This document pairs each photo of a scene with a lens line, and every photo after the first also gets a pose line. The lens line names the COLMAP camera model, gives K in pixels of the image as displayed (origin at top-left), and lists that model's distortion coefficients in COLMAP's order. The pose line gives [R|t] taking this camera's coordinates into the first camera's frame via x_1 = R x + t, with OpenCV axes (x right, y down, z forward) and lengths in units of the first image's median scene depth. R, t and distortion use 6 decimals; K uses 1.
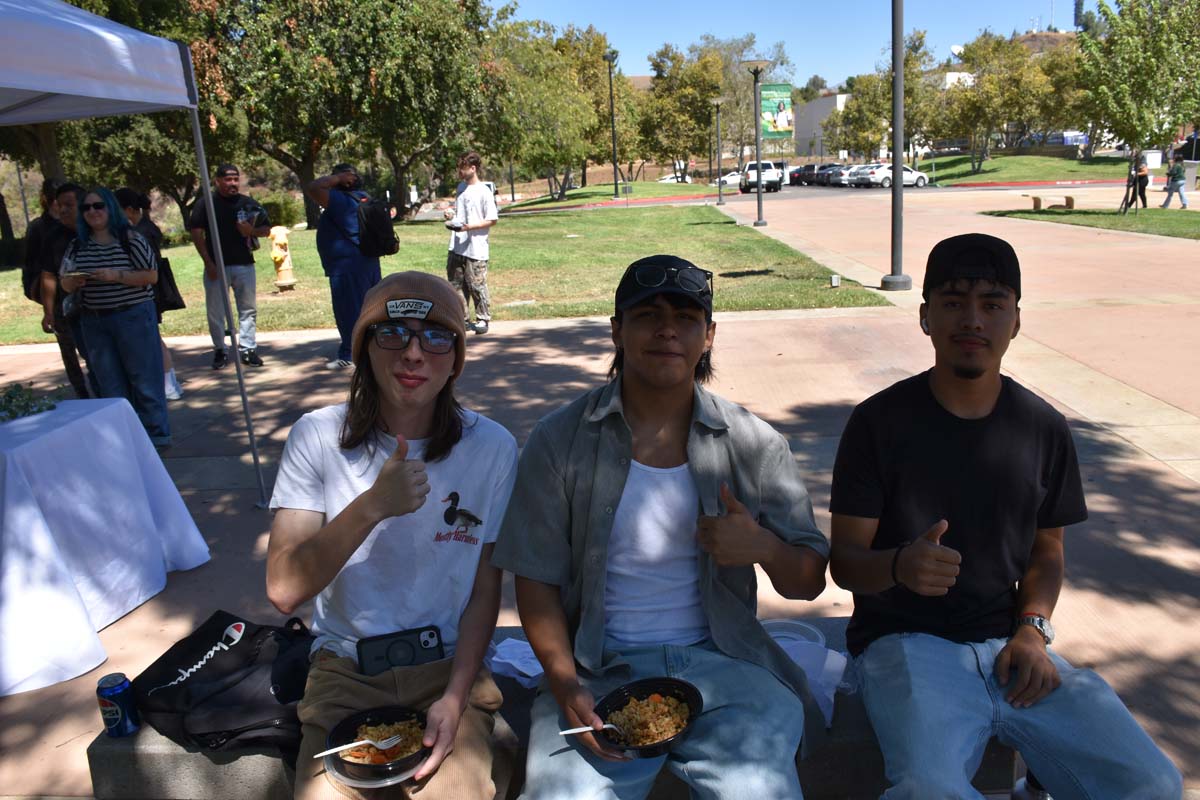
lens RADIAL K [[929.5, 0, 616.1], [0, 929.5, 422.4], [0, 0, 1]] dist [-0.147700, 0.087022]
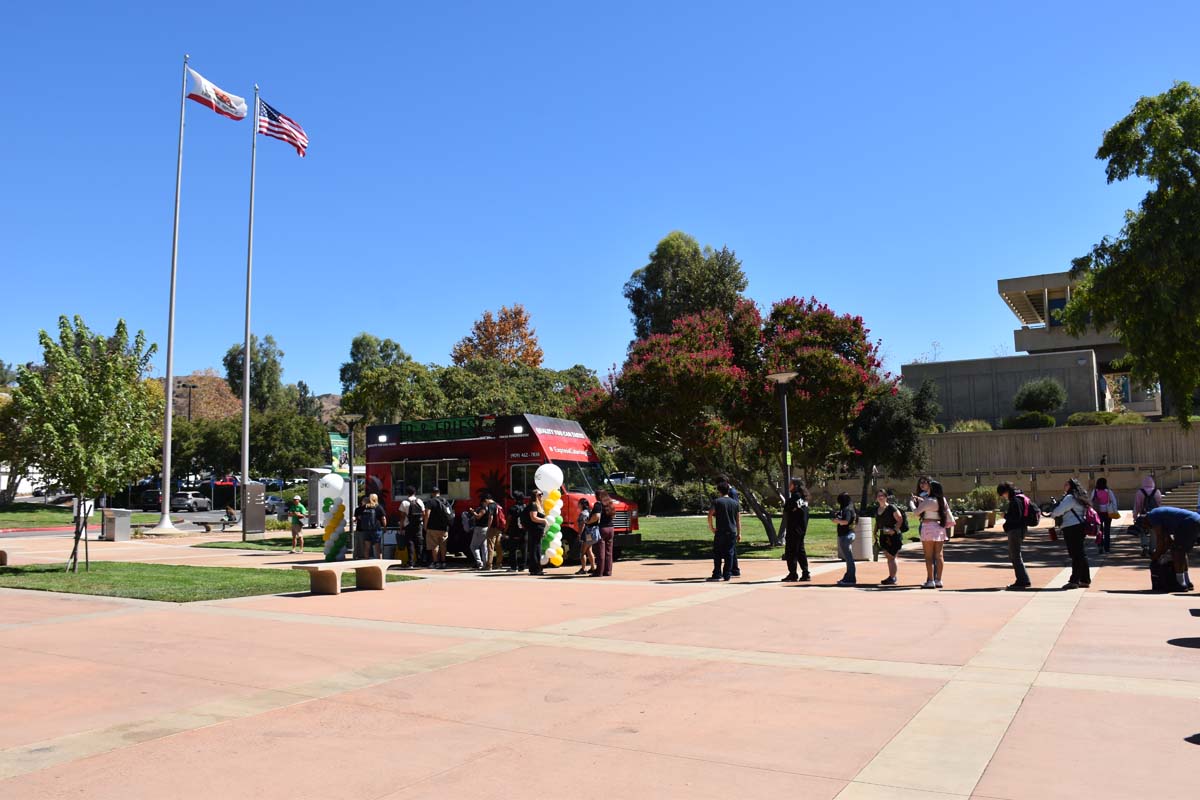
lens RADIAL K [[929.5, 0, 616.1], [0, 929.5, 422.4], [0, 0, 1]] dist [-0.147700, 0.087022]
pose [[0.470560, 0.122826, 0.873777, 0.055585], [0.214177, 0.944750, -0.248144, -0.047763], [-0.855980, 0.303910, 0.418255, 0.160194]]
